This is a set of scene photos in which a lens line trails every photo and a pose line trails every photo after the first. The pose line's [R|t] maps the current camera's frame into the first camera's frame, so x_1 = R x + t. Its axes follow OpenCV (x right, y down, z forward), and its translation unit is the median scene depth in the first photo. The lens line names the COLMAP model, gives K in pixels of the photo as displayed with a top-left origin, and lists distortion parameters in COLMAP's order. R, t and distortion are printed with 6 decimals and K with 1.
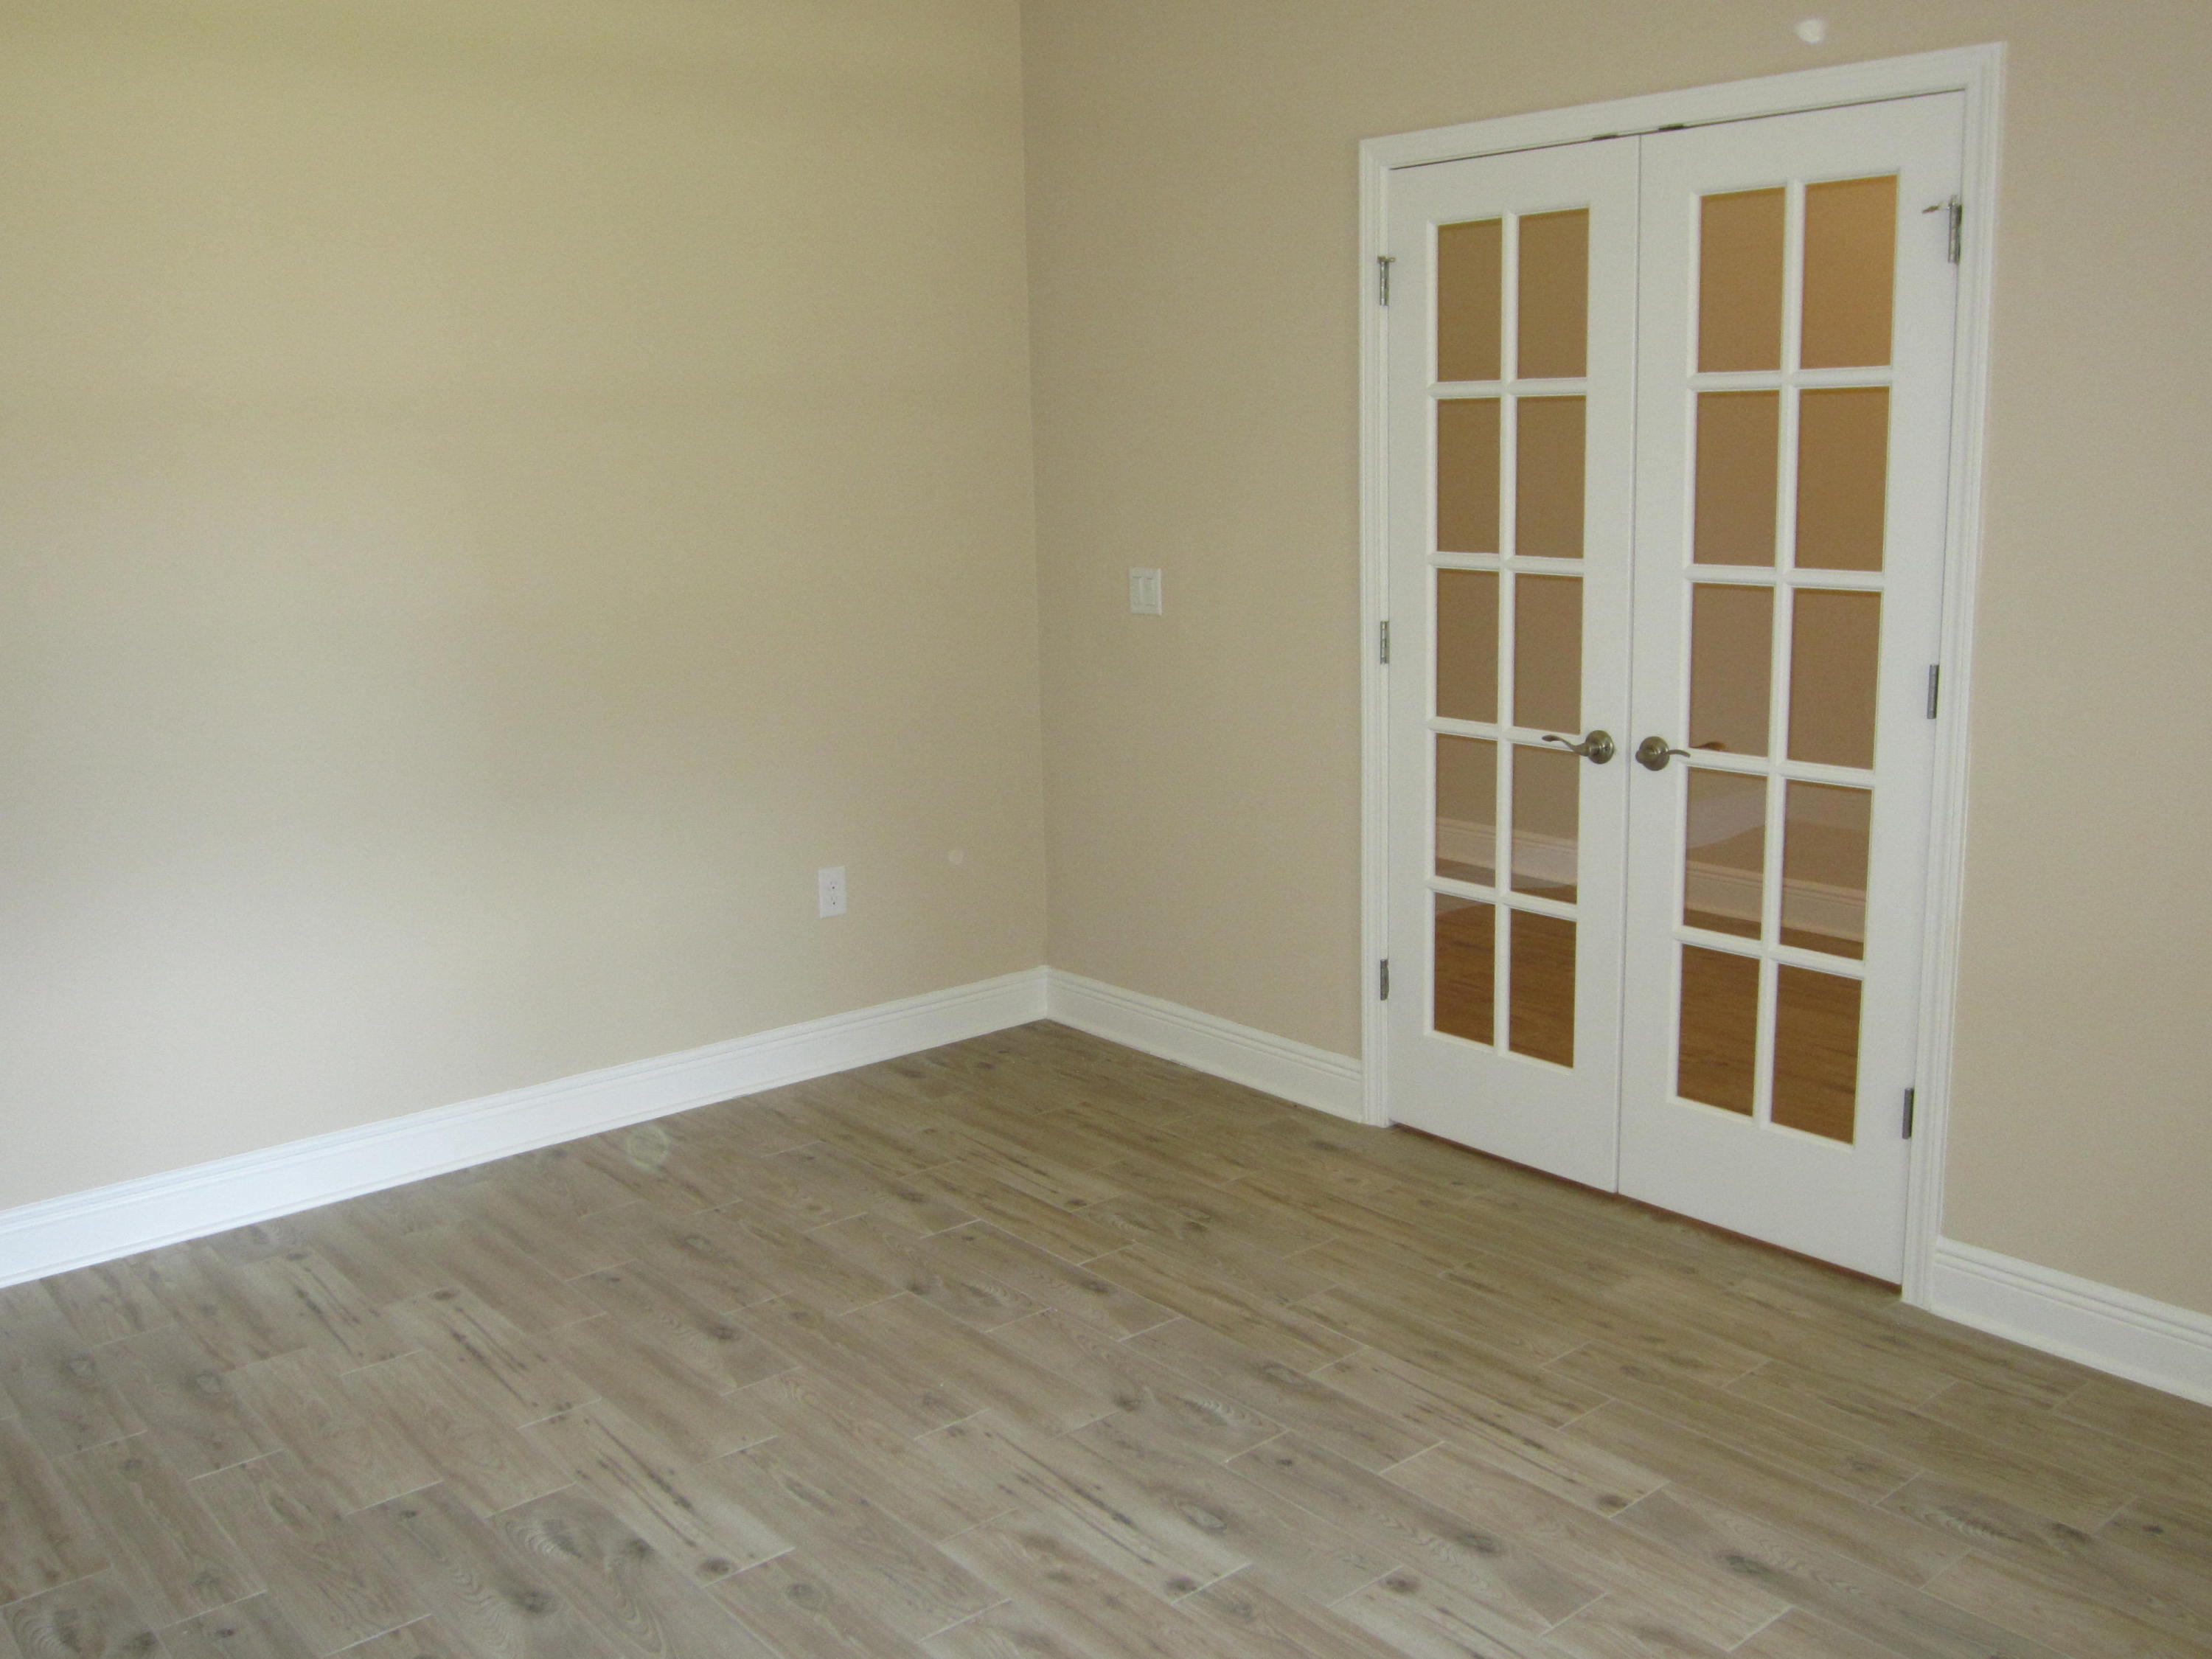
lens RADIAL K [[2067.4, 0, 1105.5], [0, 2067.4, 820.2], [0, 0, 1]] dist [-0.018438, -0.024878]
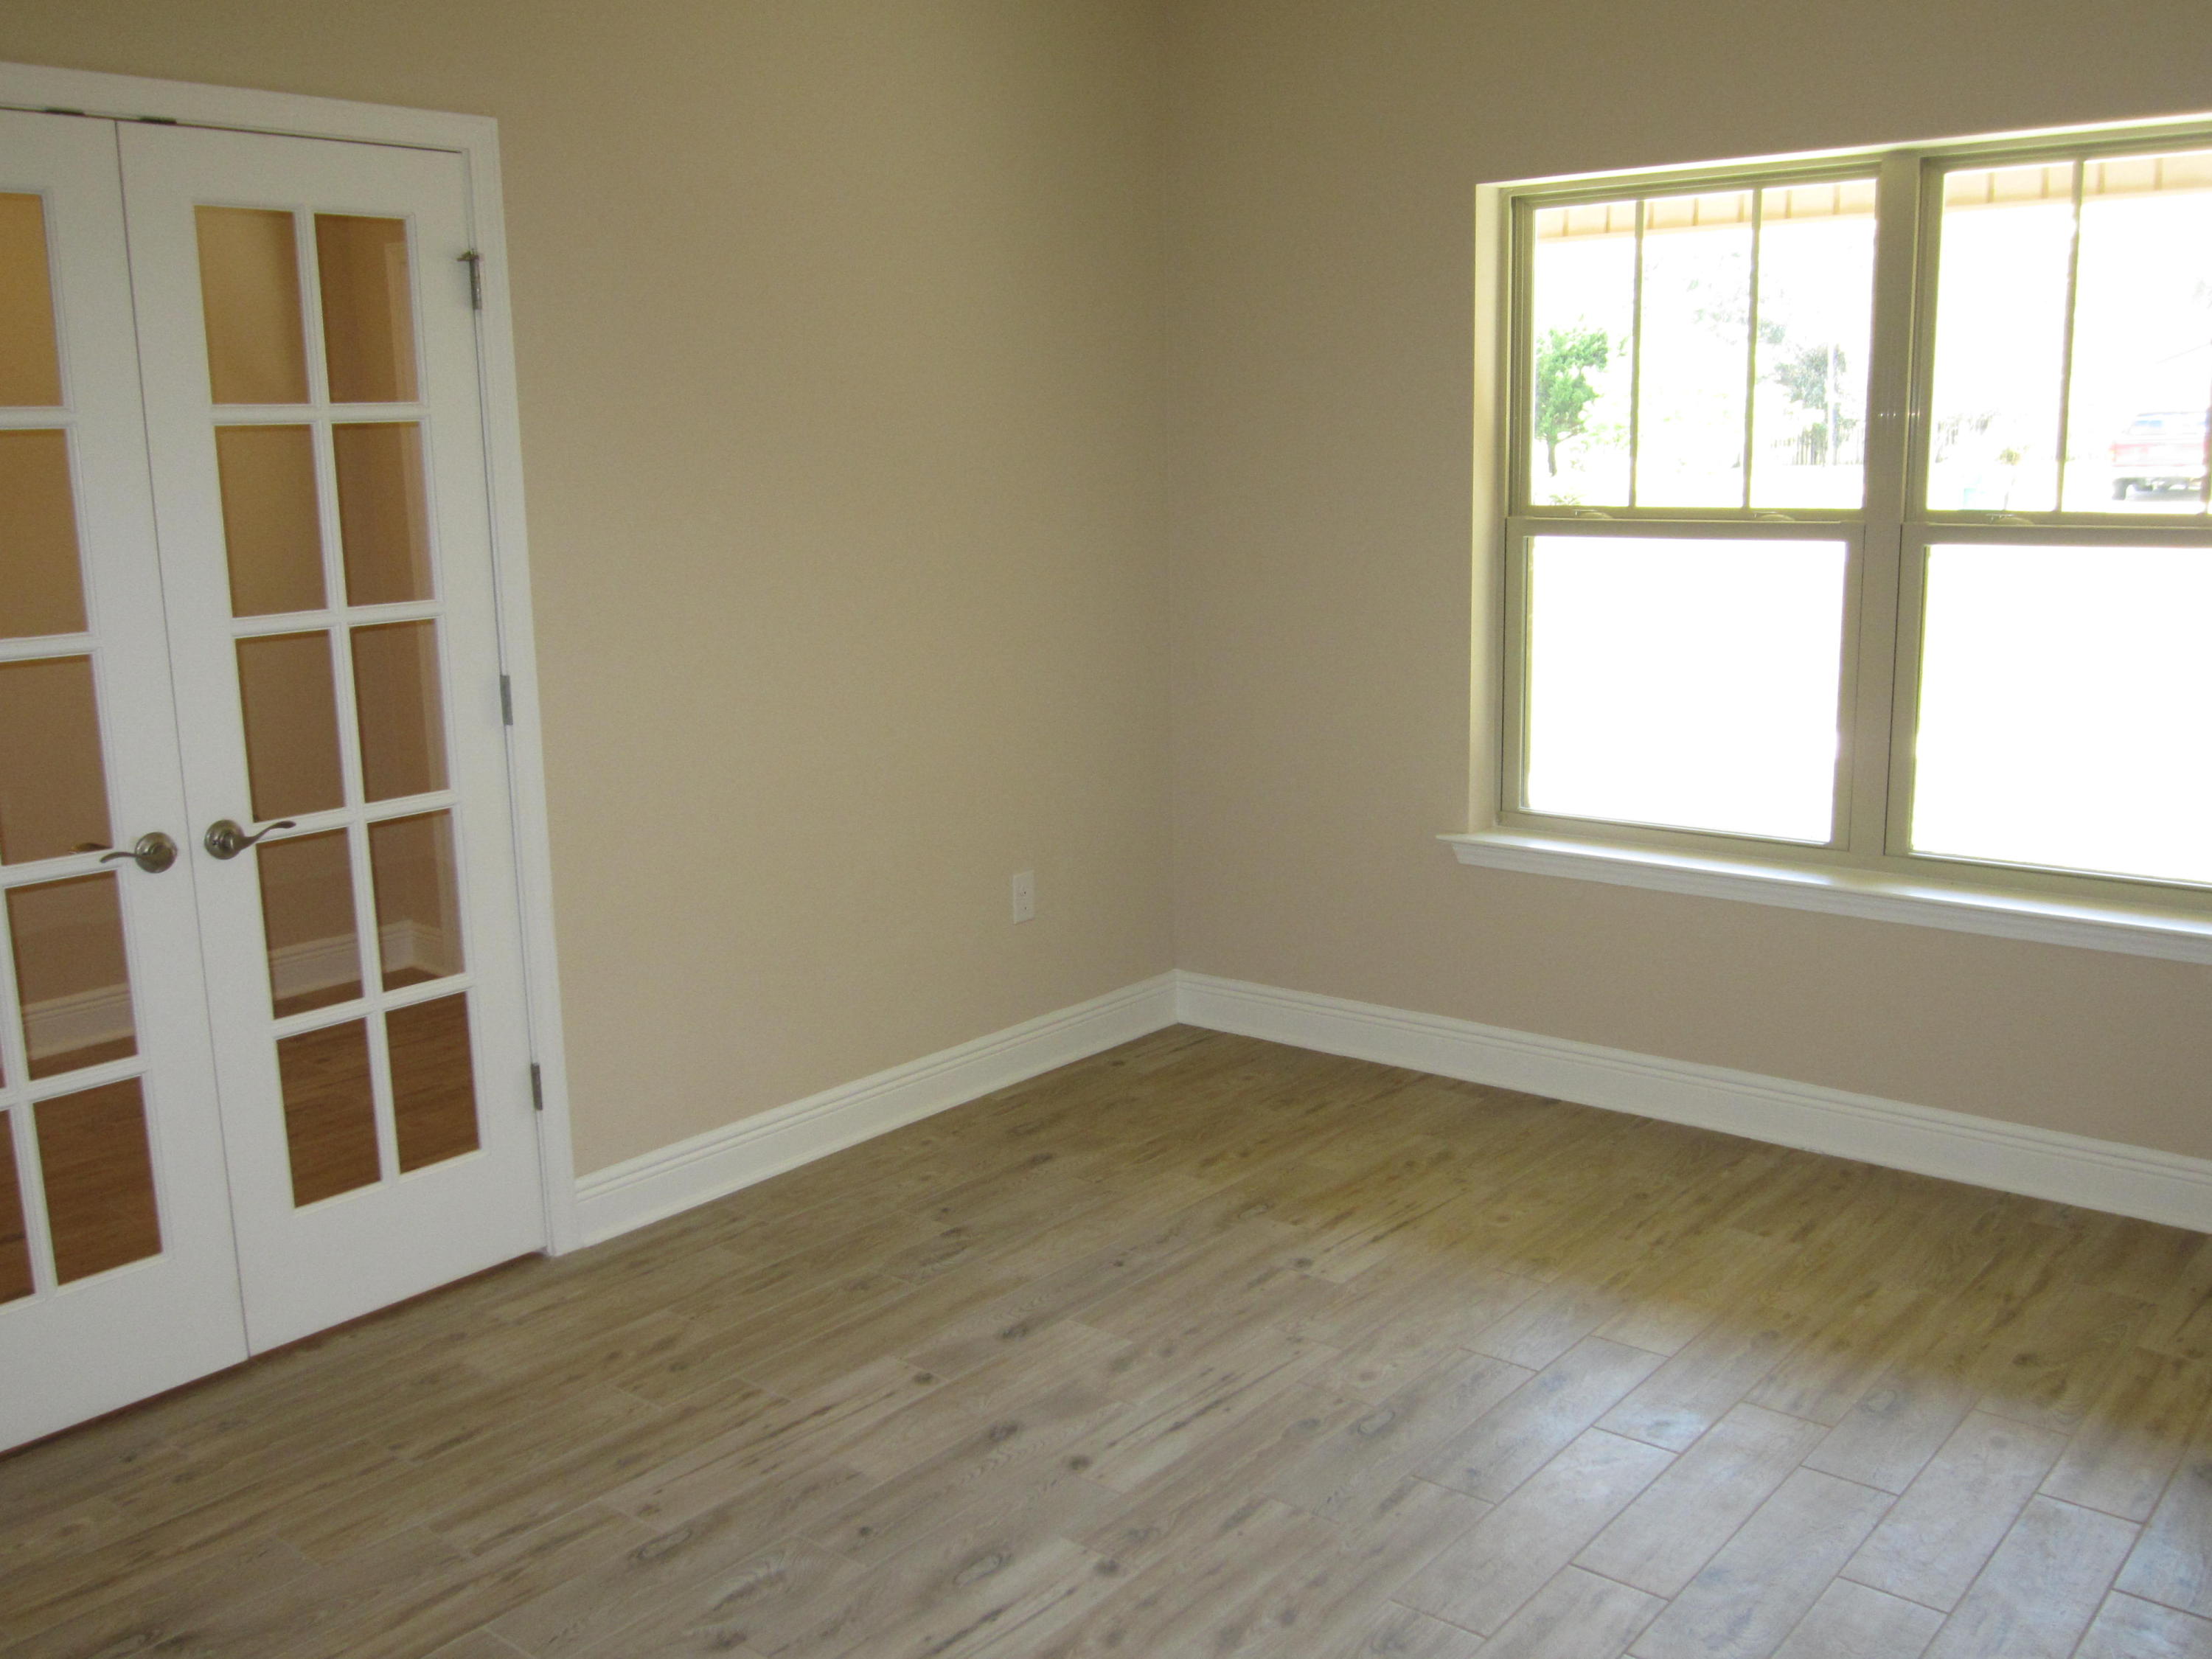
lens RADIAL K [[2038.3, 0, 1106.0], [0, 2038.3, 829.5], [0, 0, 1]] dist [-0.033929, -0.002297]
pose [[-0.200512, -0.157768, 0.966904, -0.689088], [0.212644, 0.956411, 0.200152, -0.139426], [-0.956335, 0.245740, -0.158224, 0.847657]]
